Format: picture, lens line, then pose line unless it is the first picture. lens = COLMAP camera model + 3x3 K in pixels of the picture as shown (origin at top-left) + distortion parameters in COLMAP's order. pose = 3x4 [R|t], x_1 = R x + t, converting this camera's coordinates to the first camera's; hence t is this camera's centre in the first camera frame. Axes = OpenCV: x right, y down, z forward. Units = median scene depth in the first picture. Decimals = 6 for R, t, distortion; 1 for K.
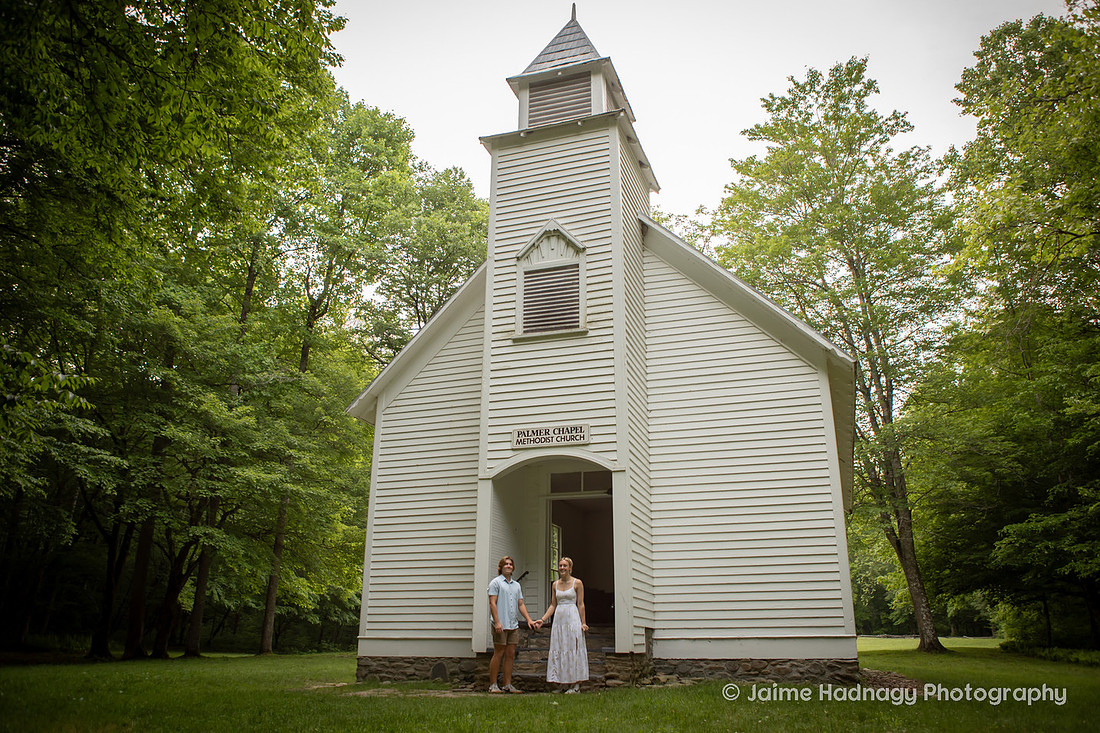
lens RADIAL K [[824.1, 0, 552.8], [0, 824.1, 363.3], [0, 0, 1]] dist [-0.076780, 0.002061]
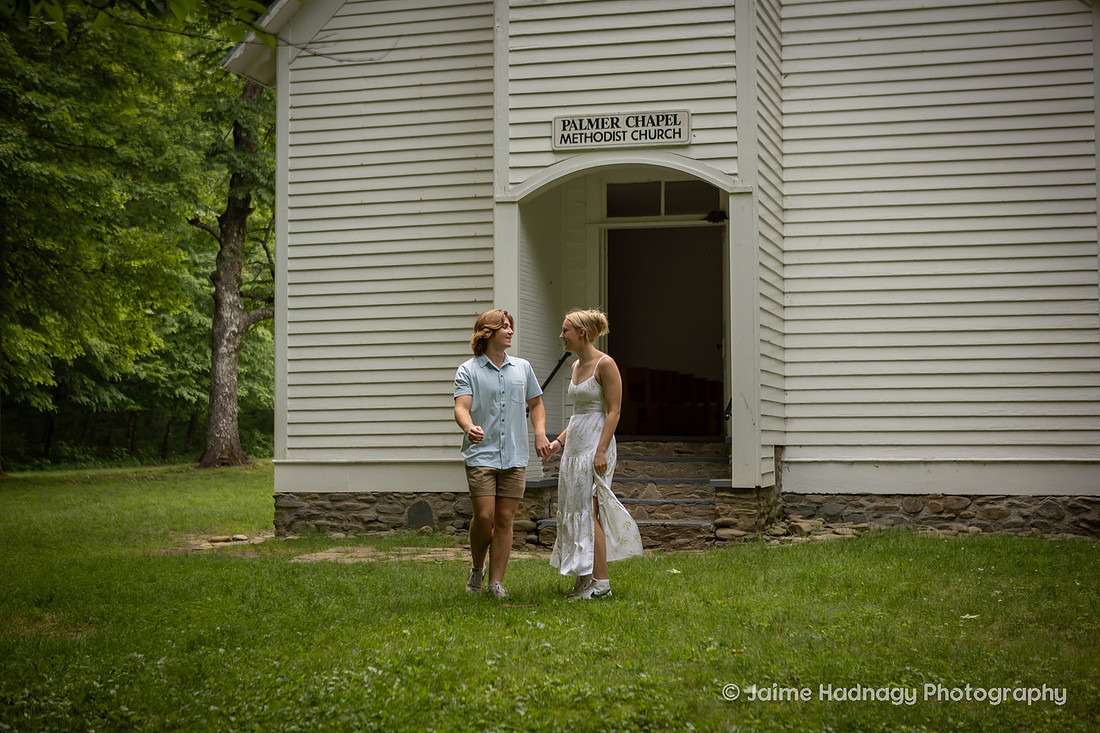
lens RADIAL K [[1744.6, 0, 549.0], [0, 1744.6, 367.5], [0, 0, 1]] dist [0.044210, 0.181601]
pose [[0.998784, -0.008521, 0.048562, -0.113390], [-0.006087, 0.956102, 0.292970, -0.110089], [-0.048927, -0.292909, 0.954888, -0.215865]]
